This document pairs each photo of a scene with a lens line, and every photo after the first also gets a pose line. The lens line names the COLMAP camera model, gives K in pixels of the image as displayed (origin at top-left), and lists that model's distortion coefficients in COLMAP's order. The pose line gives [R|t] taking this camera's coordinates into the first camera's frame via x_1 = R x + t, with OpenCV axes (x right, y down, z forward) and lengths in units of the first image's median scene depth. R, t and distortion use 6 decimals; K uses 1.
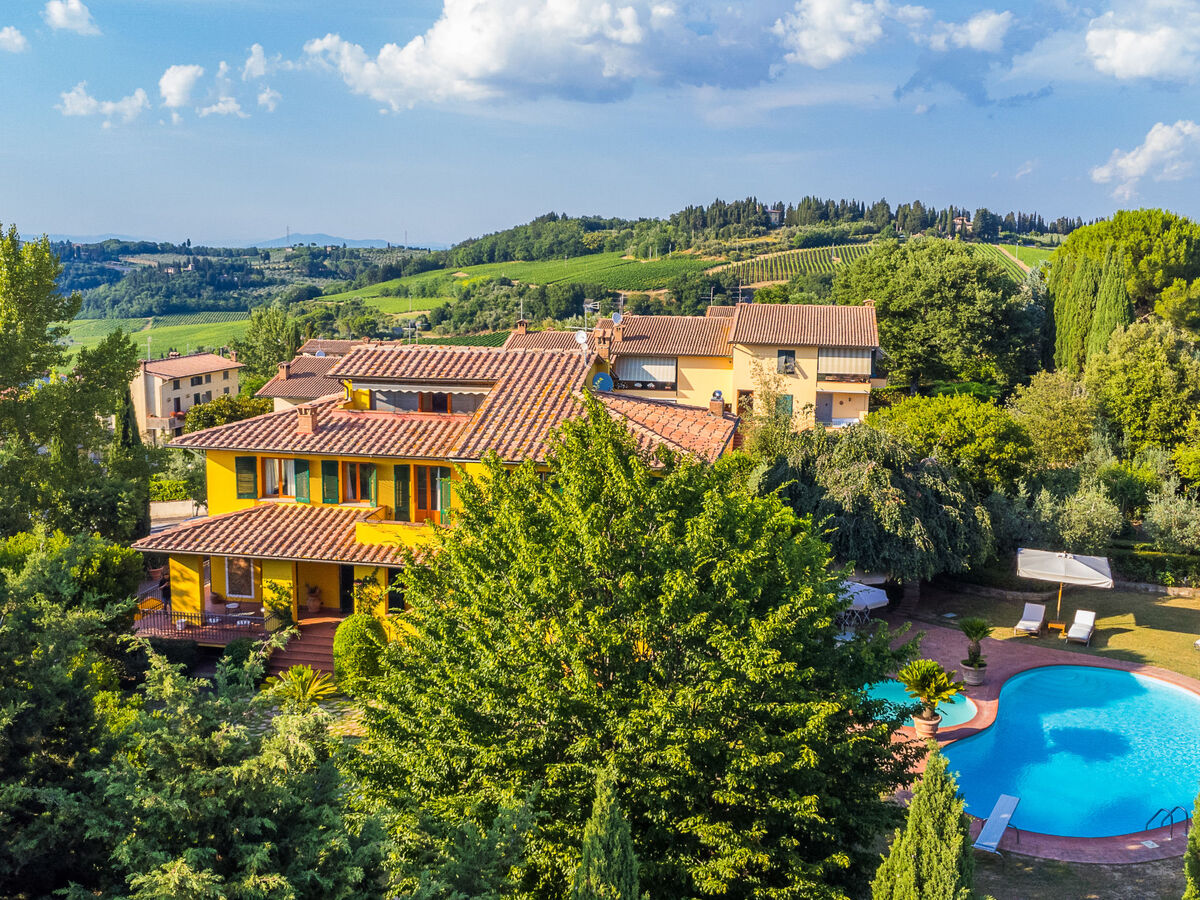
lens RADIAL K [[1158.4, 0, 600.0], [0, 1158.4, 450.0], [0, 0, 1]] dist [0.021460, 0.022543]
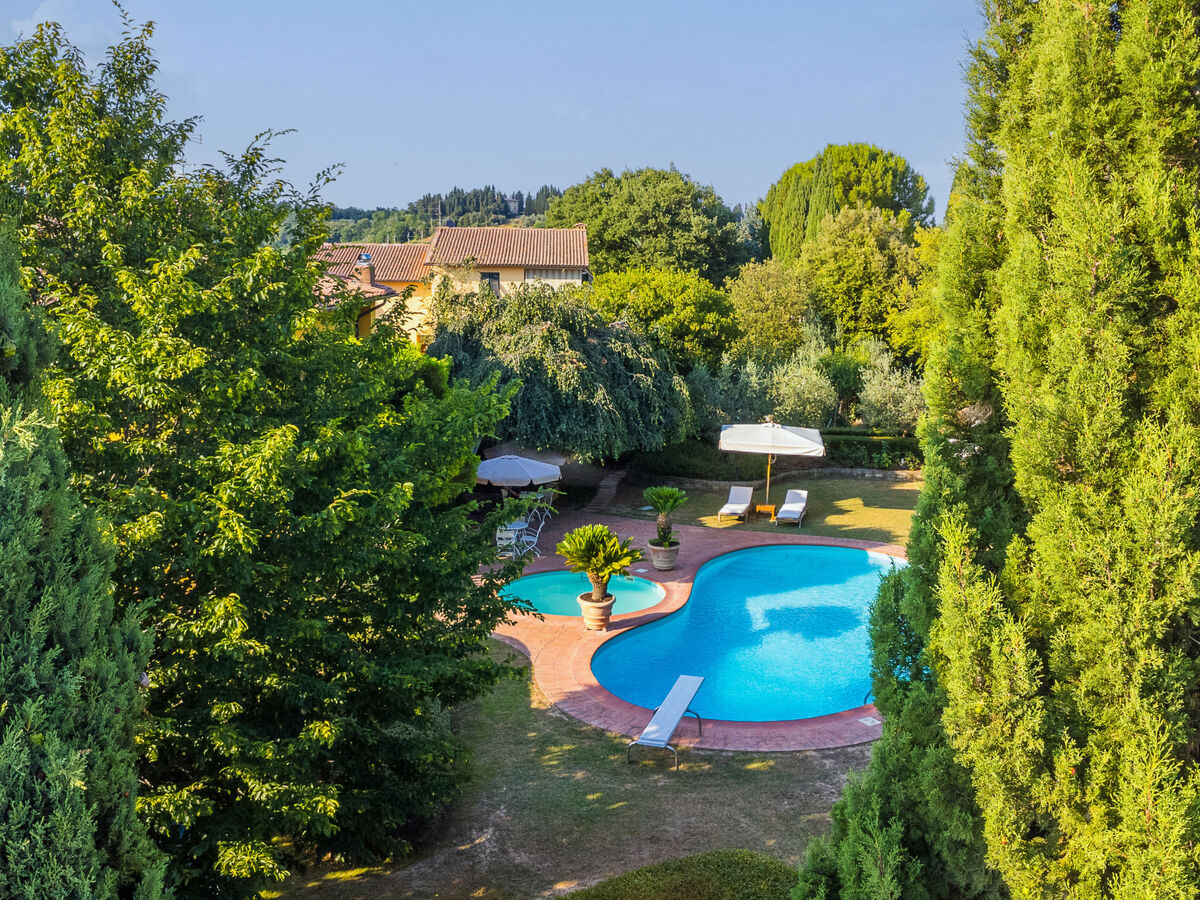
lens RADIAL K [[1158.4, 0, 600.0], [0, 1158.4, 450.0], [0, 0, 1]] dist [0.021460, 0.022543]
pose [[0.976875, -0.037617, 0.210475, 0.050002], [0.037173, 0.999290, 0.006067, 0.050332], [-0.210554, 0.001897, 0.977580, 0.101589]]
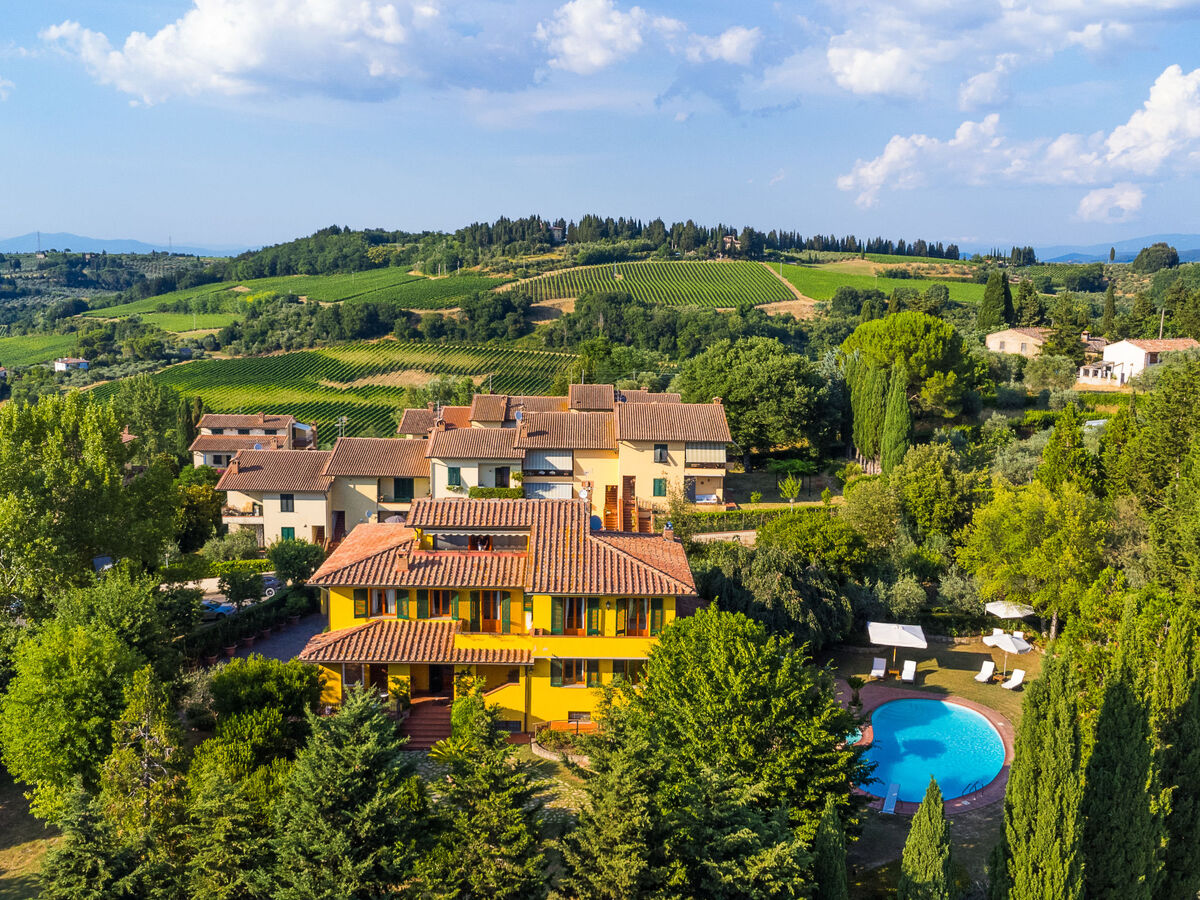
lens RADIAL K [[1165.4, 0, 595.2], [0, 1165.4, 442.8], [0, 0, 1]] dist [-0.010138, 0.083456]
pose [[0.981958, -0.028171, 0.186989, -0.152130], [0.029442, 0.999558, -0.004019, -0.085640], [-0.186793, 0.009452, 0.982354, -0.251342]]
